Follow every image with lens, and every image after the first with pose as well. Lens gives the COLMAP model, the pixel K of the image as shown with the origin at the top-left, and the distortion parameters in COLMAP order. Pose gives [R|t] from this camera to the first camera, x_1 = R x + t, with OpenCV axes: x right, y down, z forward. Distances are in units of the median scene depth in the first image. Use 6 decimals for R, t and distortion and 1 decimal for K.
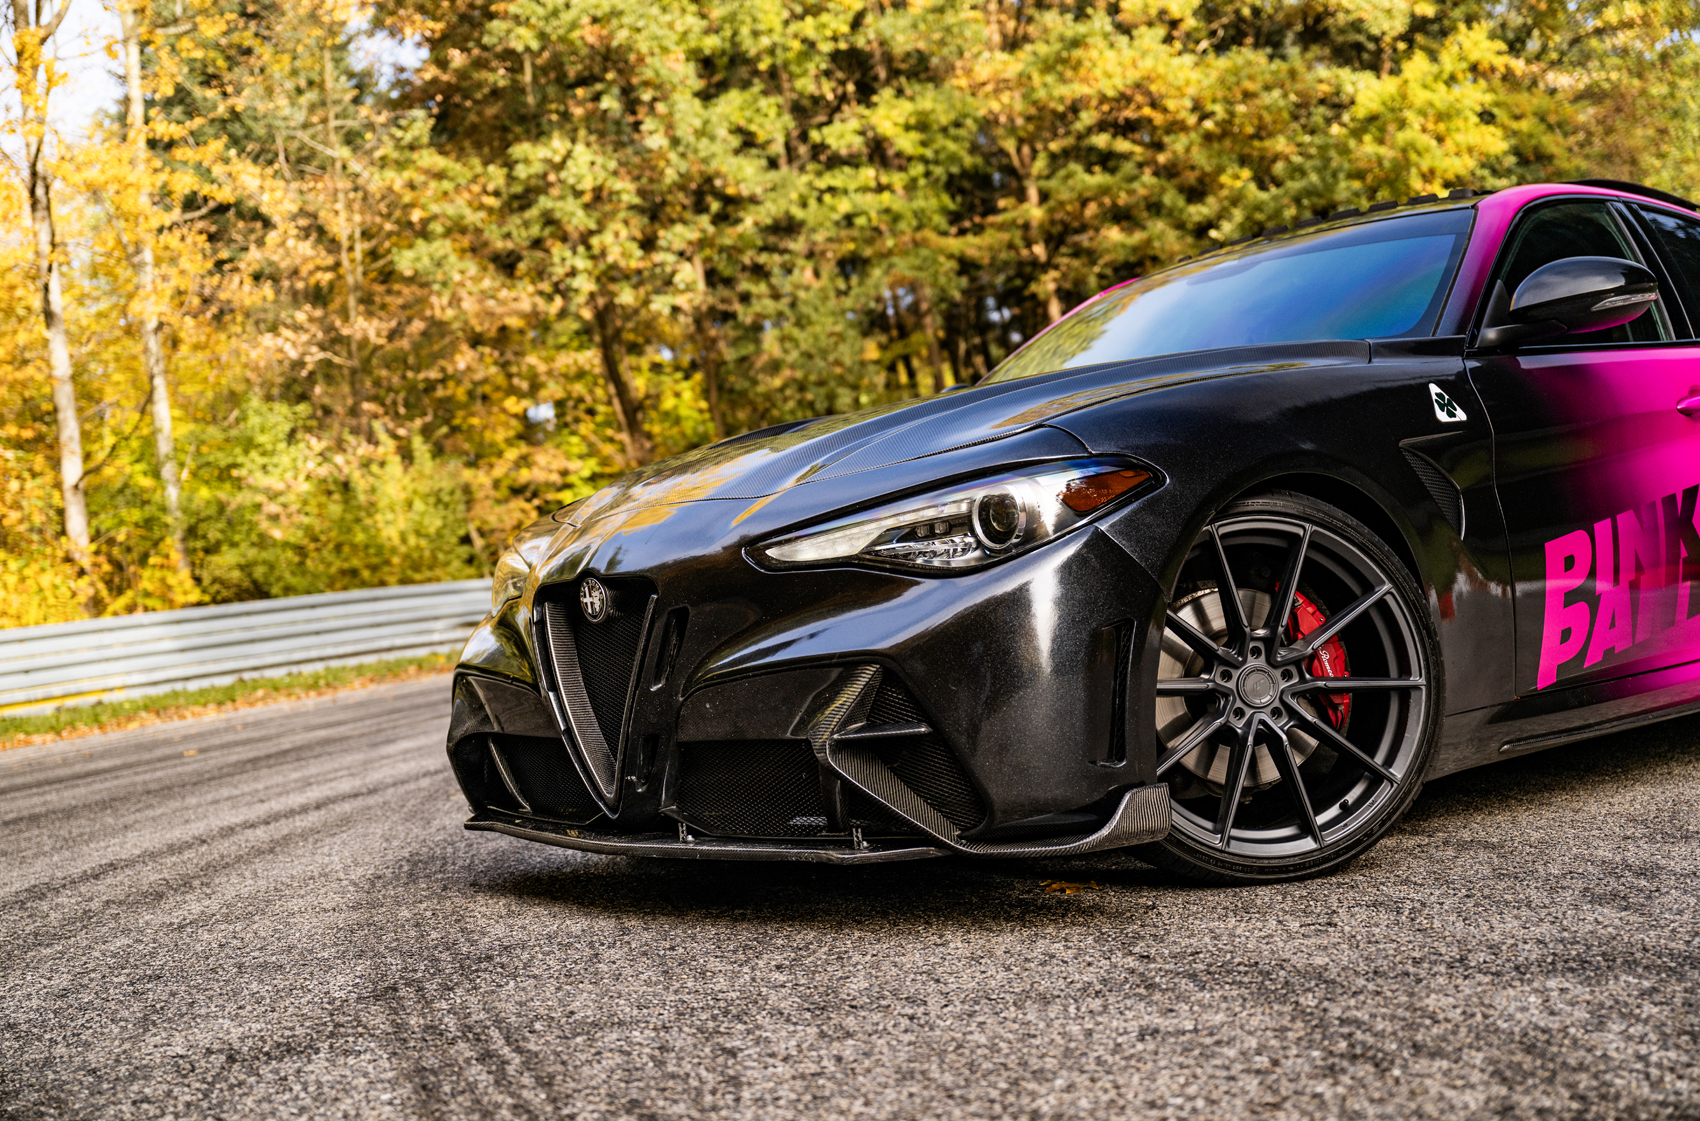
lens RADIAL K [[1817.6, 0, 841.2], [0, 1817.6, 555.4], [0, 0, 1]] dist [-0.013859, 0.000000]
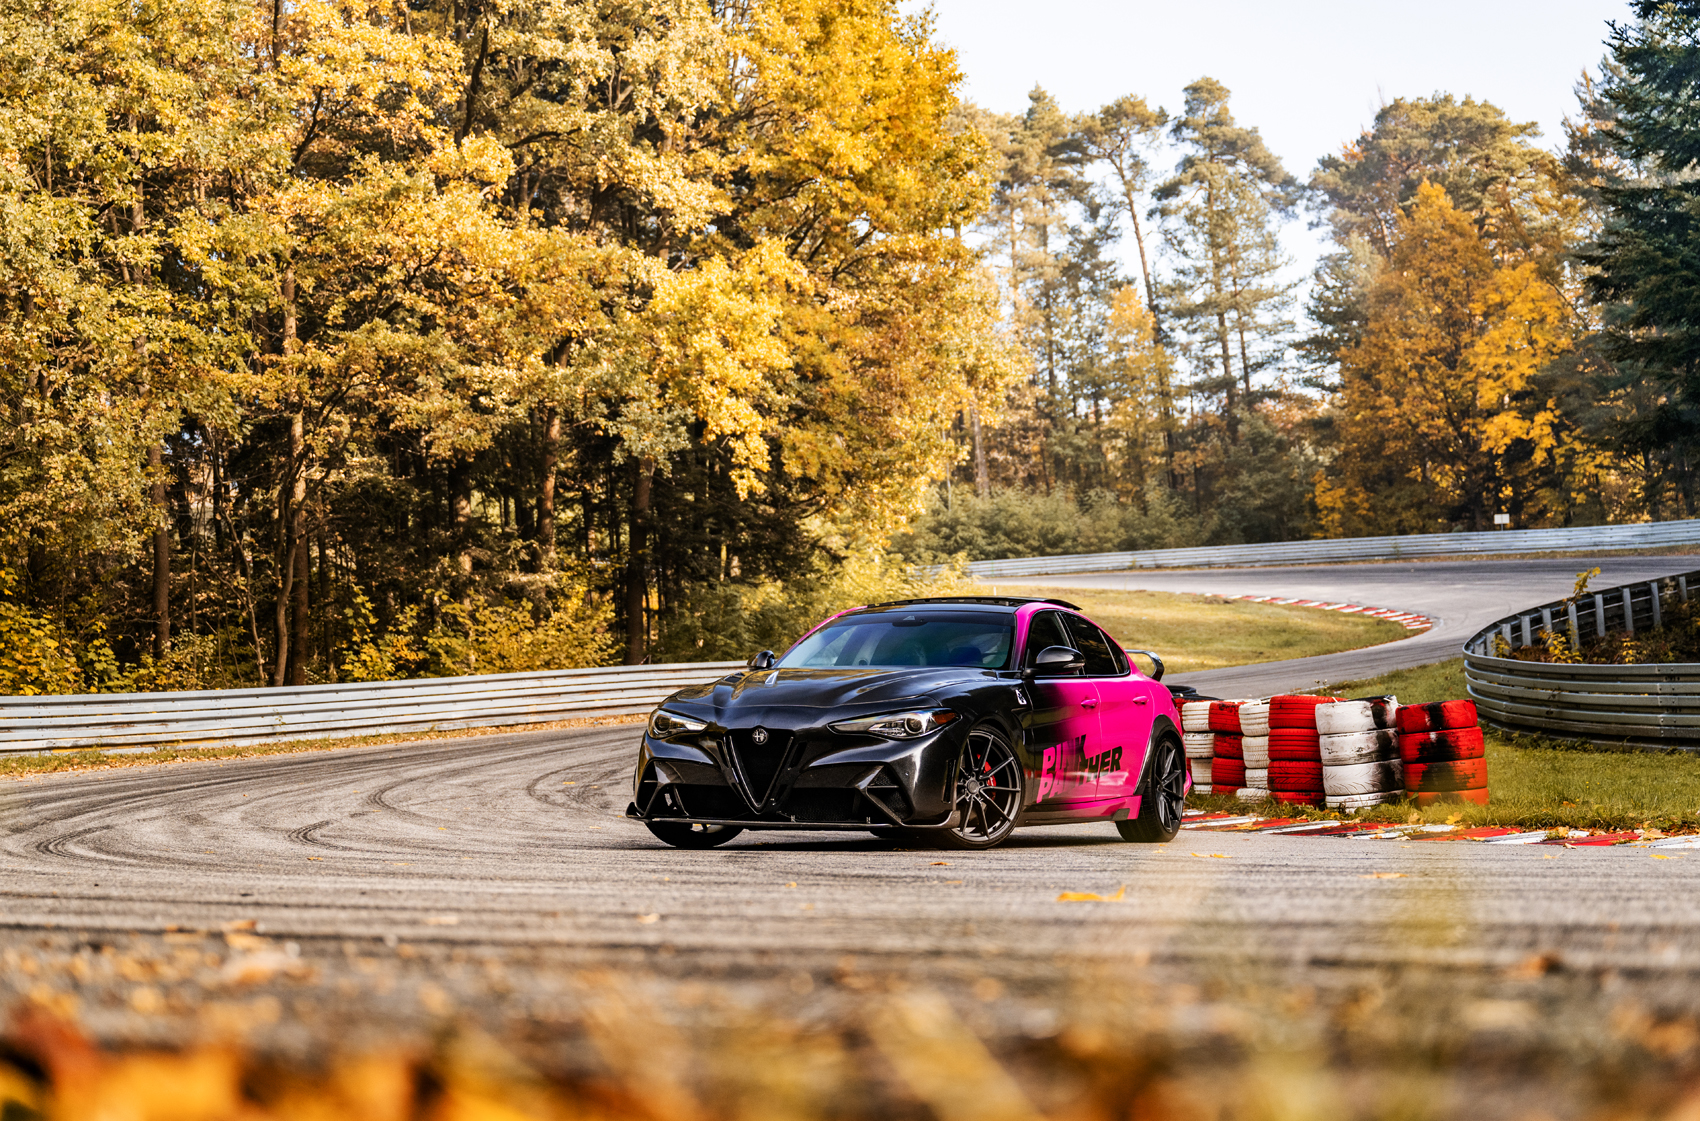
lens RADIAL K [[2403.3, 0, 852.1], [0, 2403.3, 551.1], [0, 0, 1]] dist [-0.003894, 0.000000]
pose [[0.904209, 0.130169, 0.406770, -0.149011], [-0.095057, 0.989870, -0.105463, 0.011337], [-0.416377, 0.056695, 0.907423, -0.235604]]
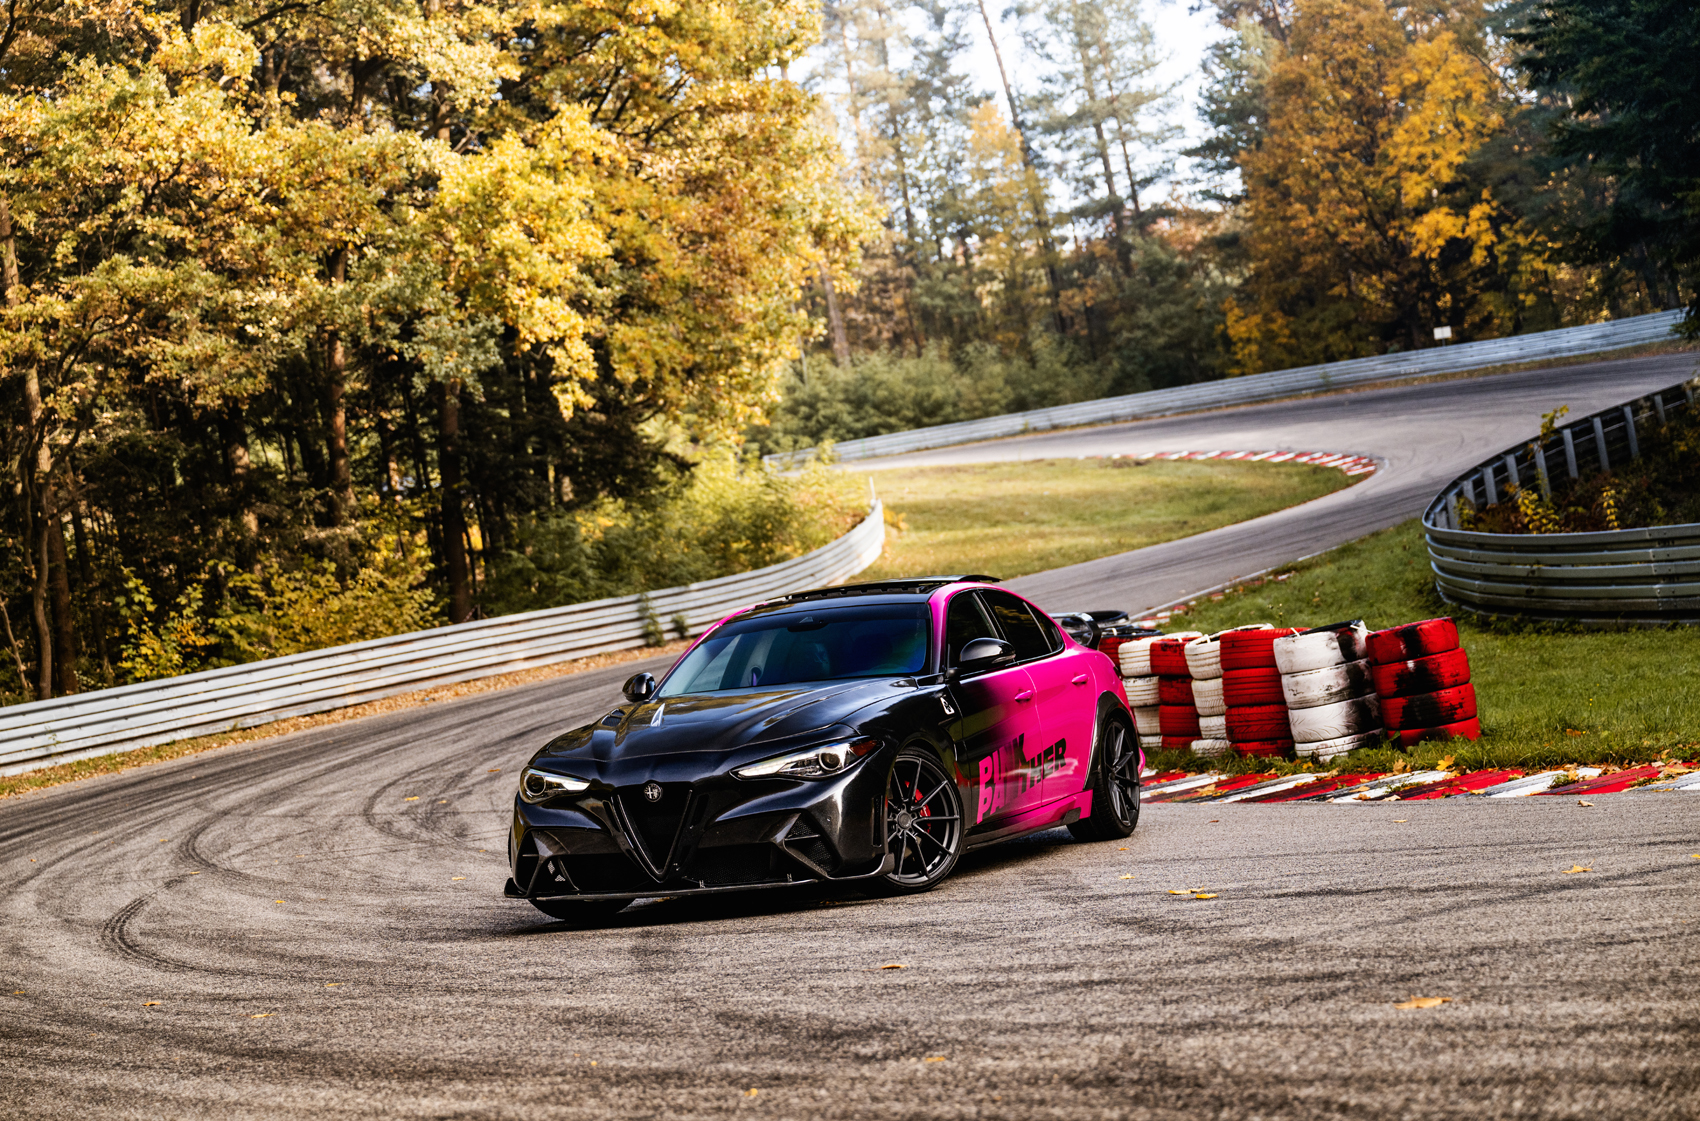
lens RADIAL K [[2808.8, 0, 853.4], [0, 2808.8, 543.2], [0, 0, 1]] dist [-0.003028, 0.000000]
pose [[0.888324, 0.019582, 0.458800, -0.154685], [0.012085, 0.997748, -0.065982, -0.005536], [-0.459059, 0.064158, 0.886086, -0.235221]]
